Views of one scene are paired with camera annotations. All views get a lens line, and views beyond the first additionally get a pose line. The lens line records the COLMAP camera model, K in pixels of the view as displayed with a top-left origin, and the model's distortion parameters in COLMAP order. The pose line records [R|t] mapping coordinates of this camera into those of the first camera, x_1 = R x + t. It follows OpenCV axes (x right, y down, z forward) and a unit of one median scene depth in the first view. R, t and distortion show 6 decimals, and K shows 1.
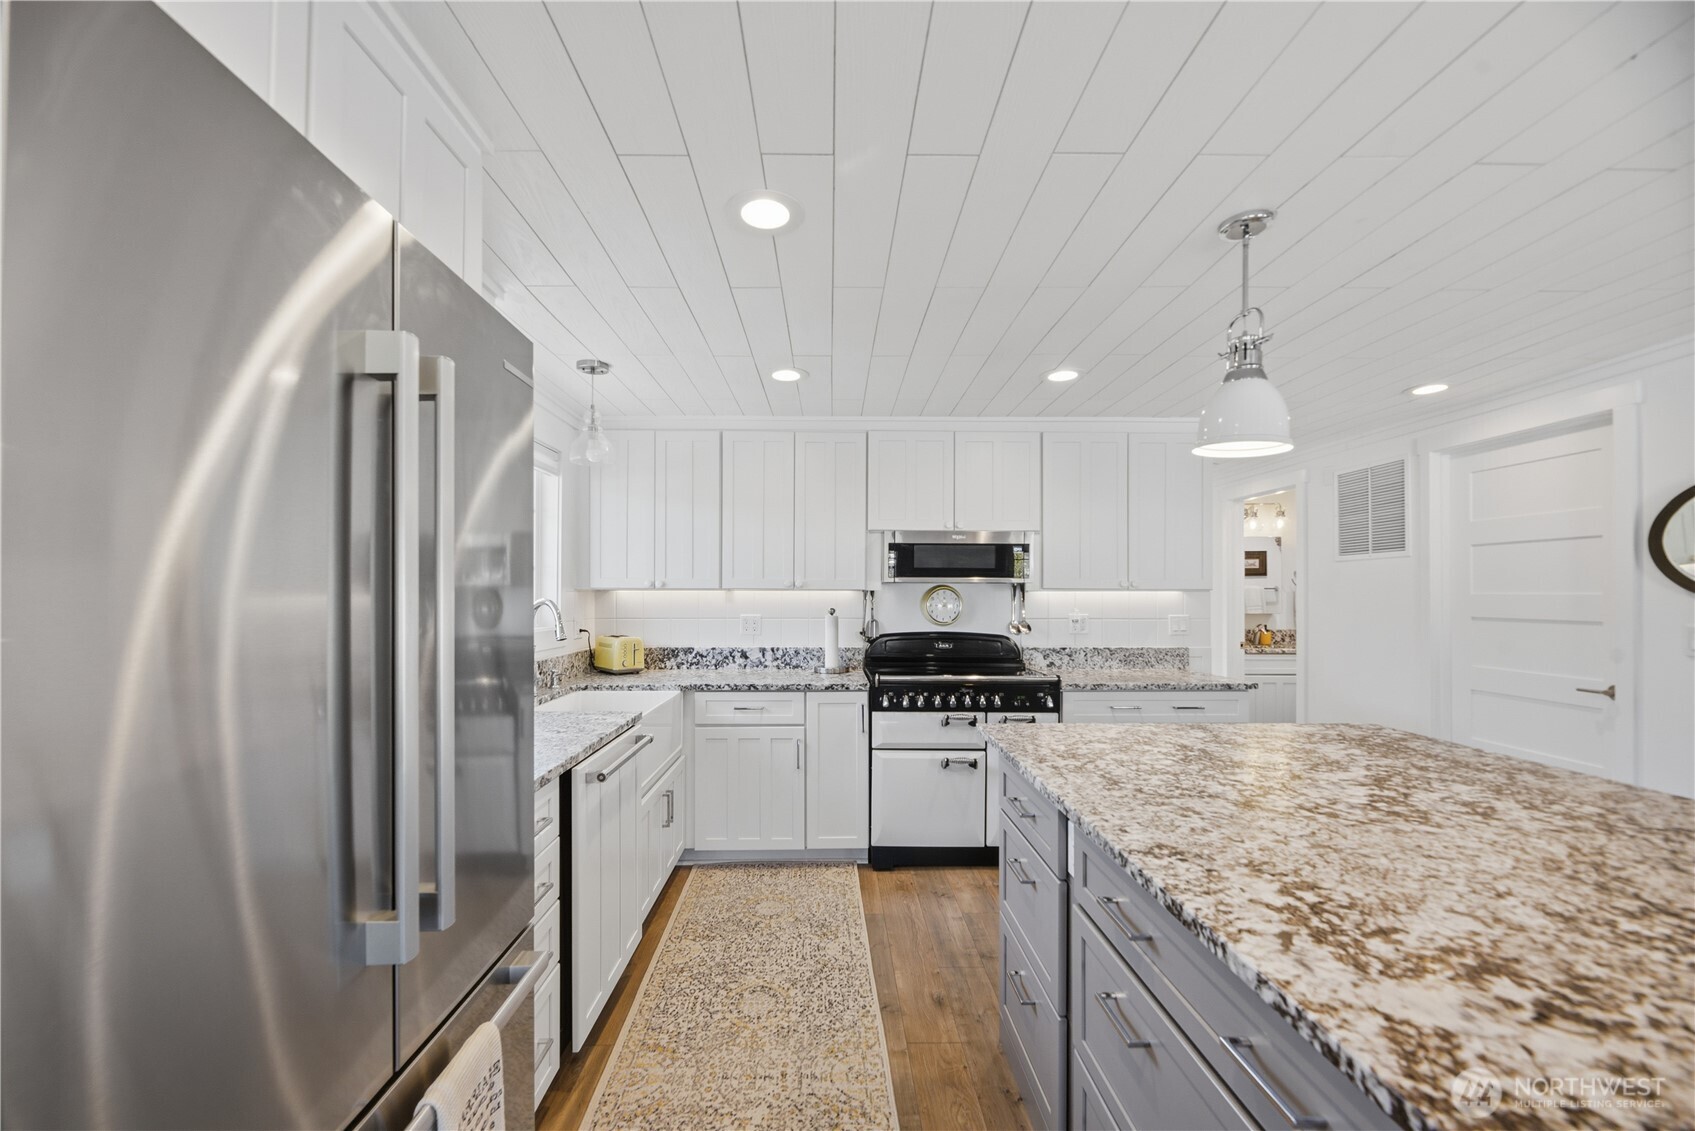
lens RADIAL K [[685.4, 0, 833.7], [0, 685.4, 590.2], [0, 0, 1]] dist [0.000101, -0.004349]
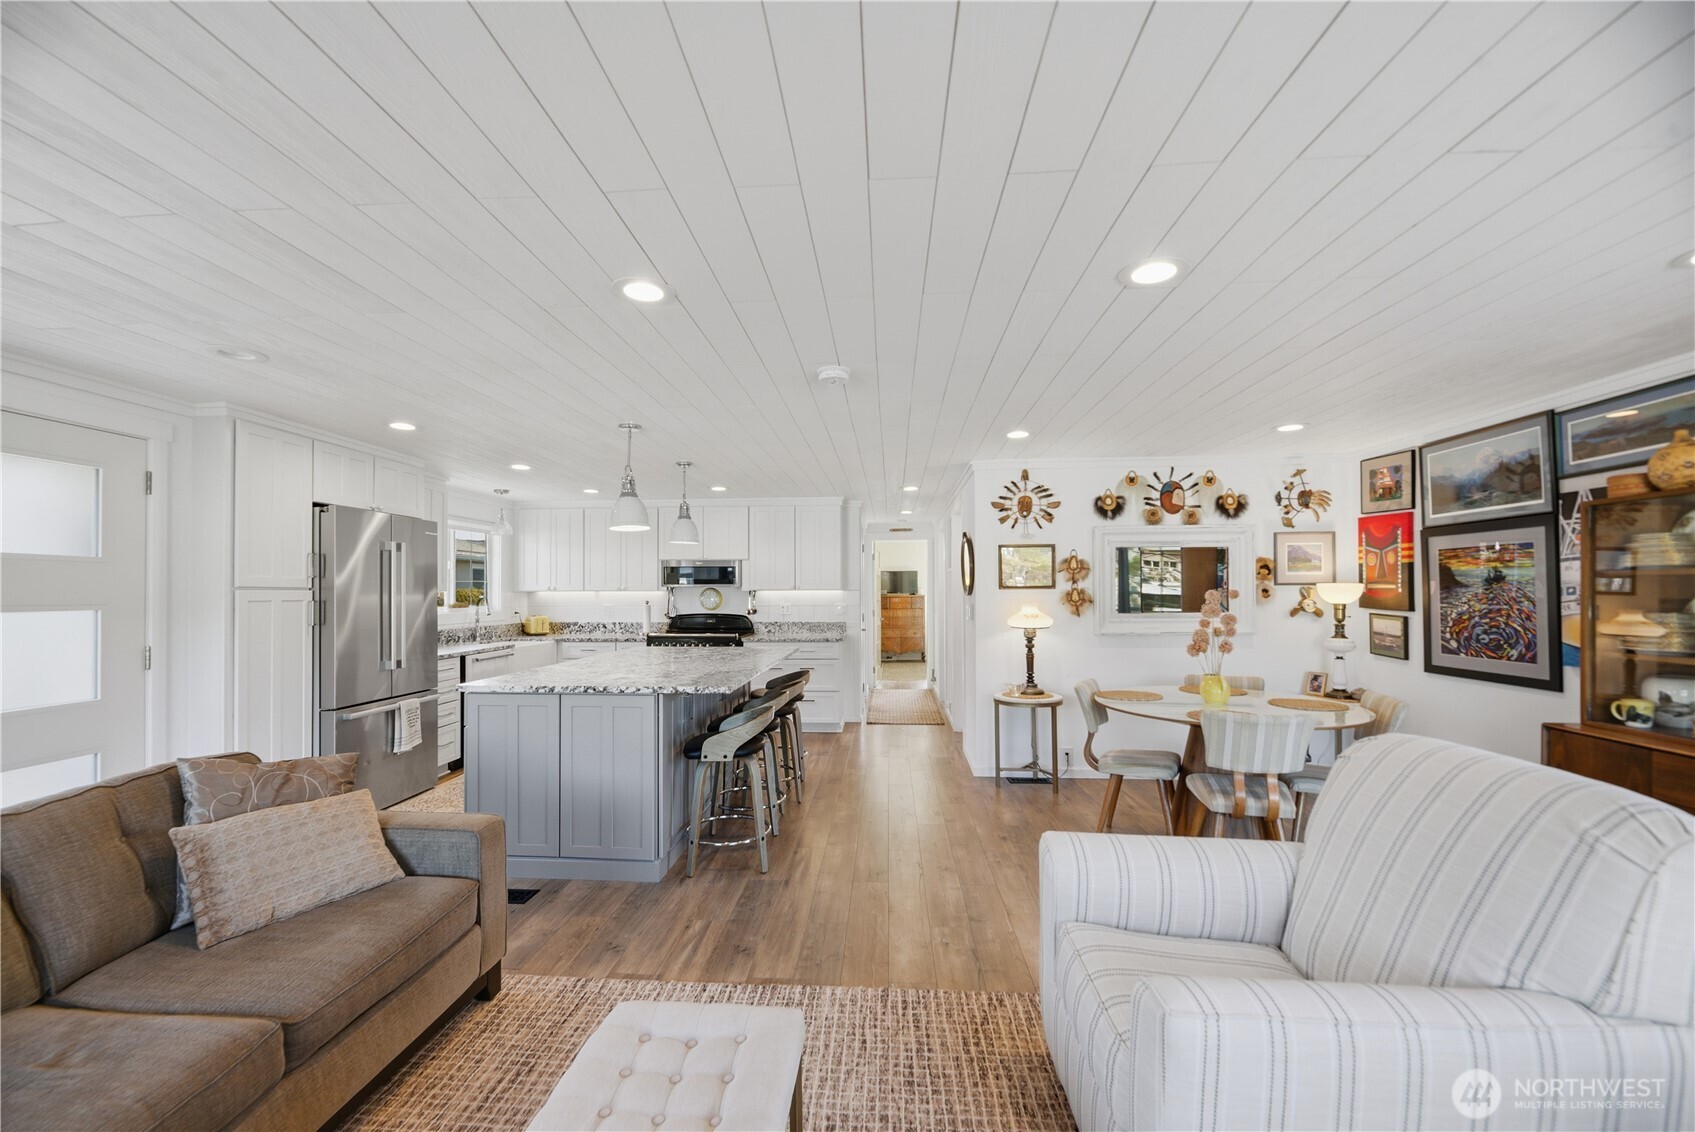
lens RADIAL K [[685.4, 0, 833.7], [0, 685.4, 590.7], [0, 0, 1]] dist [0.000101, -0.004349]
pose [[0.996329, -0.005490, -0.085432, 0.768391], [0.005864, 0.999974, 0.004137, -0.006937], [0.085408, -0.004623, 0.996335, -0.945810]]
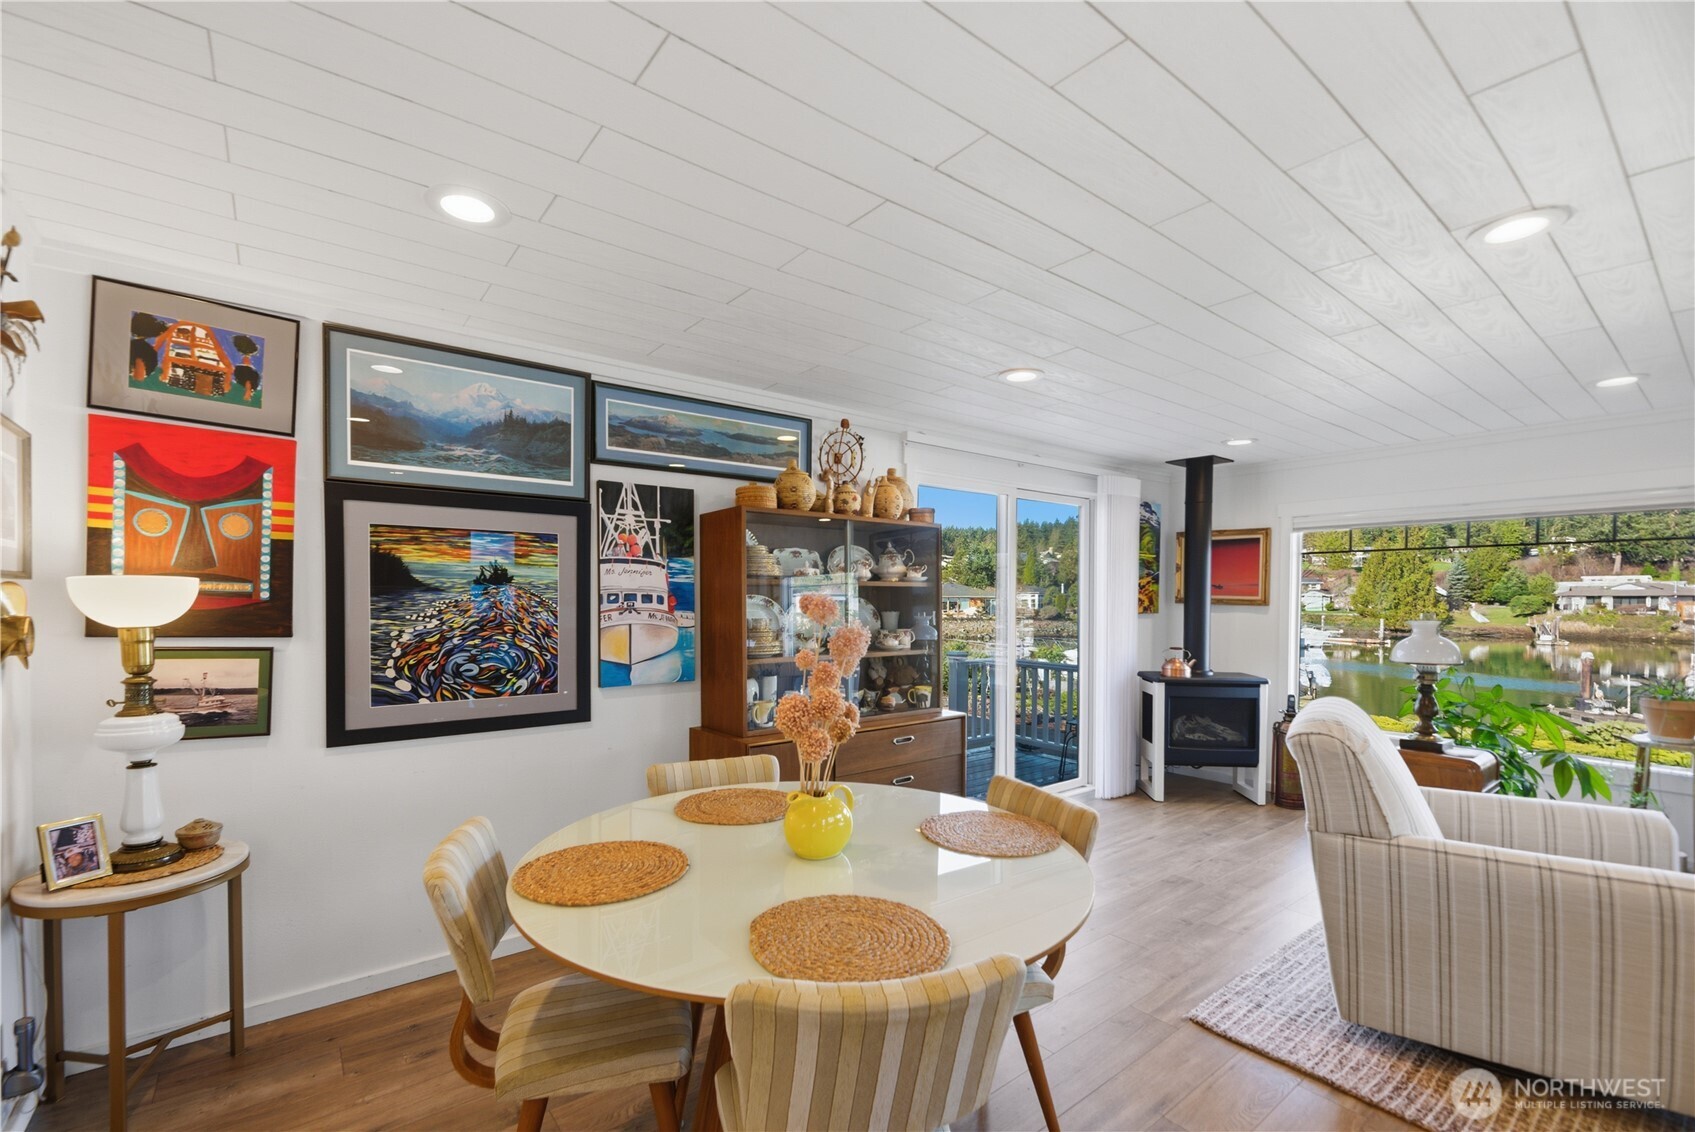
lens RADIAL K [[724.7, 0, 834.6], [0, 724.7, 610.2], [0, 0, 1]] dist [0.000002, -0.000805]
pose [[-0.604924, -0.016159, 0.796119, 0.870036], [-0.010409, 0.999869, 0.012386, 0.004178], [-0.796215, -0.000795, -0.605013, 0.425231]]
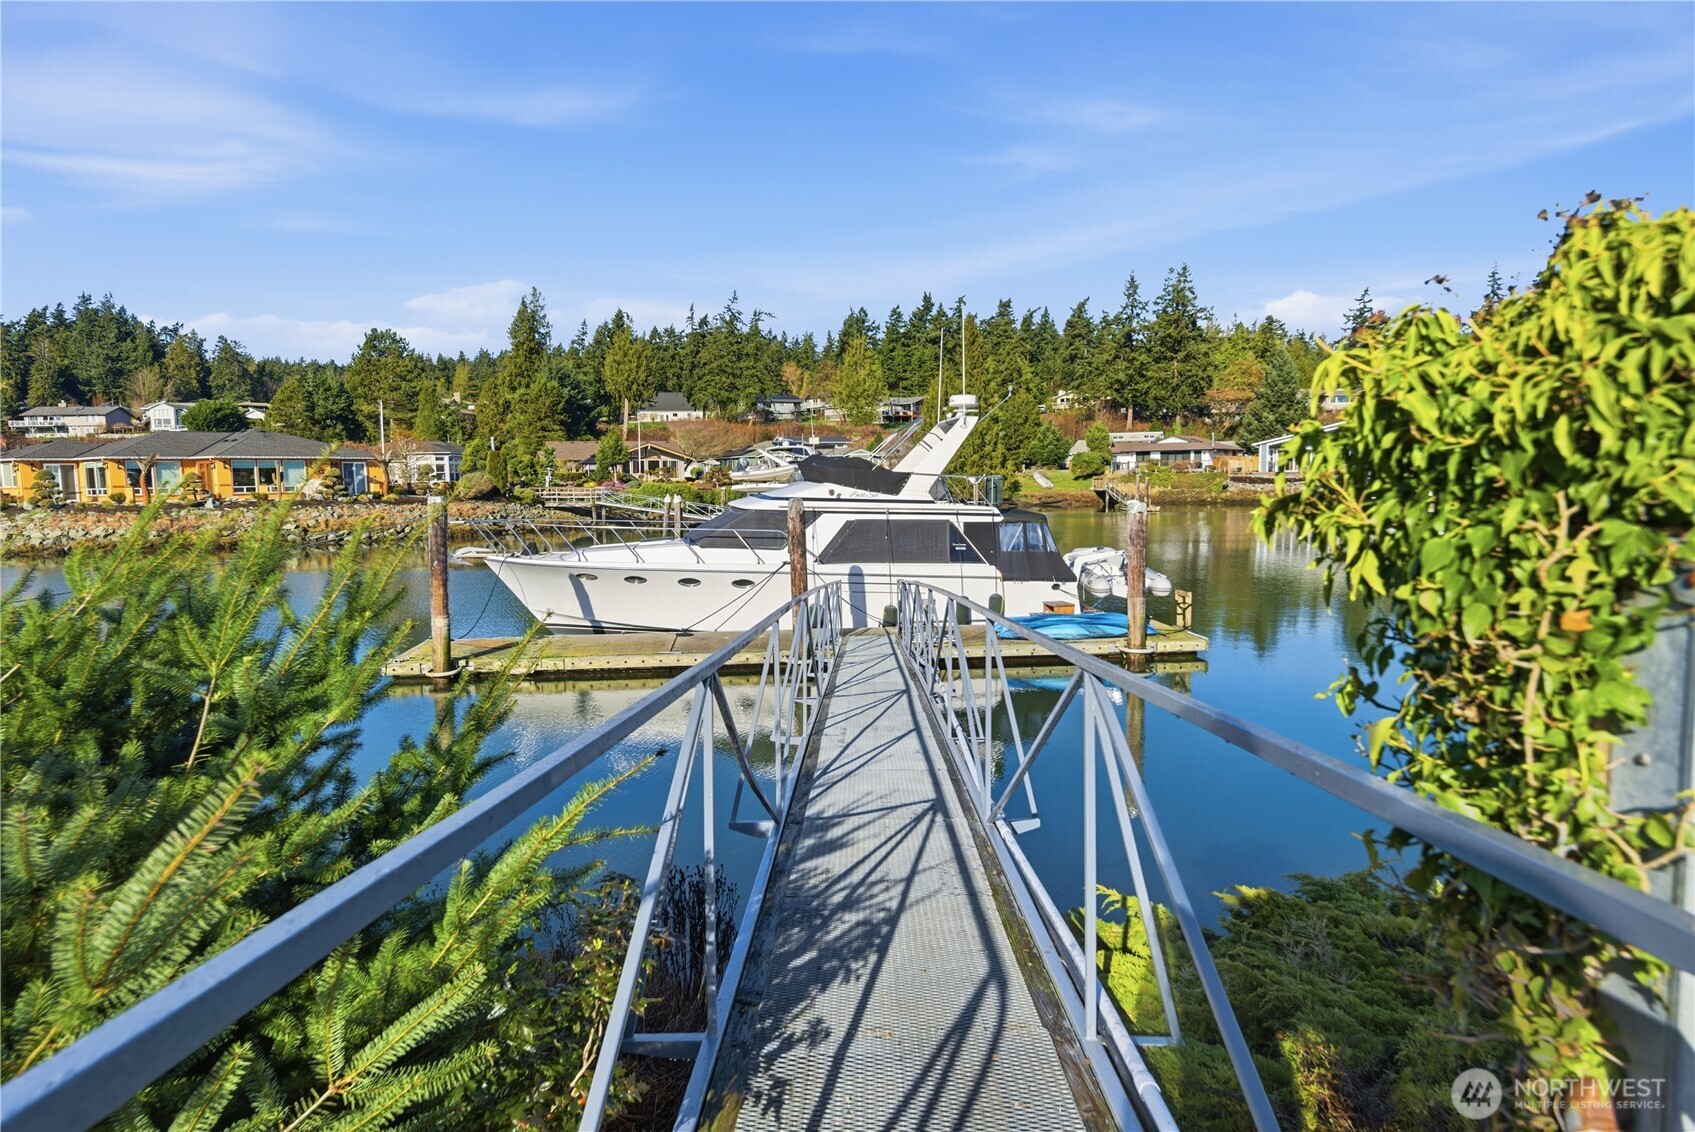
lens RADIAL K [[1064.4, 0, 832.3], [0, 1064.4, 628.1], [0, 0, 1]] dist [0.003781, 0.000505]
pose [[-0.956492, -0.025672, 0.290627, 4.966211], [0.013568, 0.991130, 0.132204, 0.448184], [-0.291443, 0.130396, -0.947659, -4.520251]]
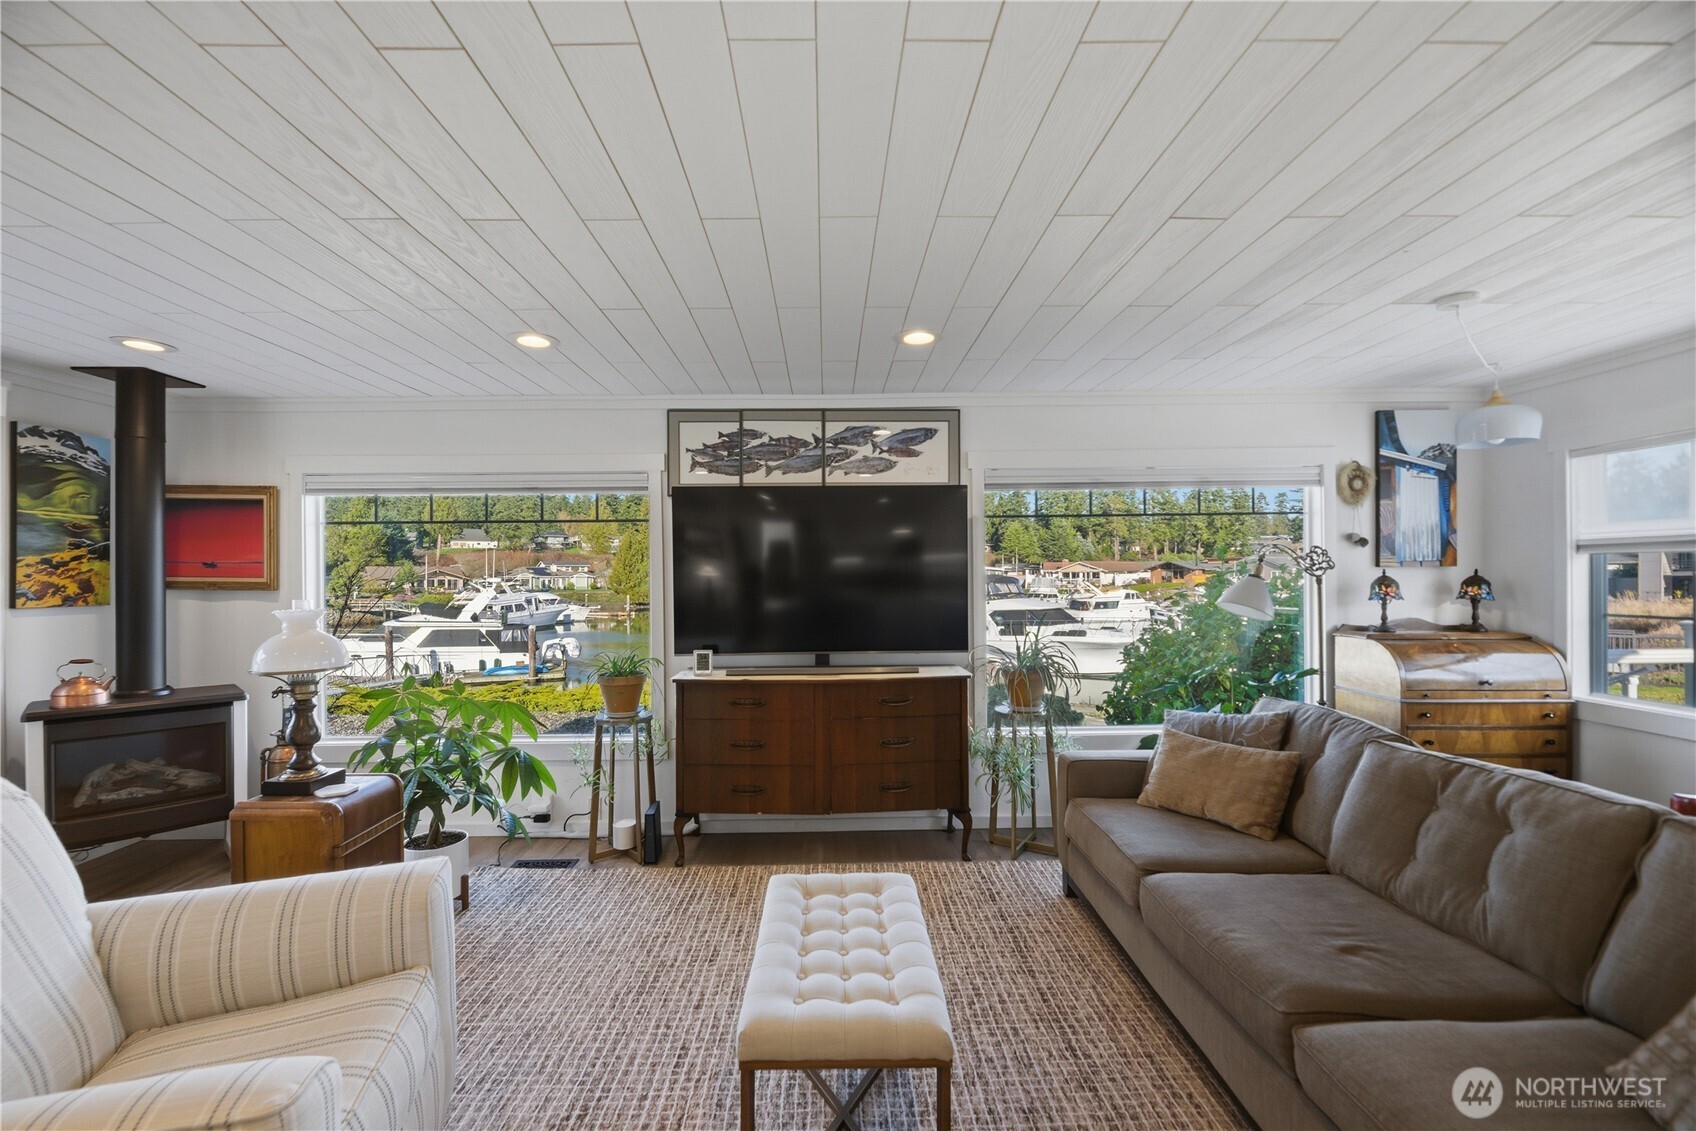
lens RADIAL K [[704.1, 0, 833.2], [0, 704.1, 579.0], [0, 0, 1]] dist [-0.001462, -0.000436]
pose [[-0.999957, 0.008748, 0.002953, 0.653558], [0.008730, 0.999943, -0.006110, 0.000642], [-0.003006, -0.006084, -0.999977, -0.109765]]
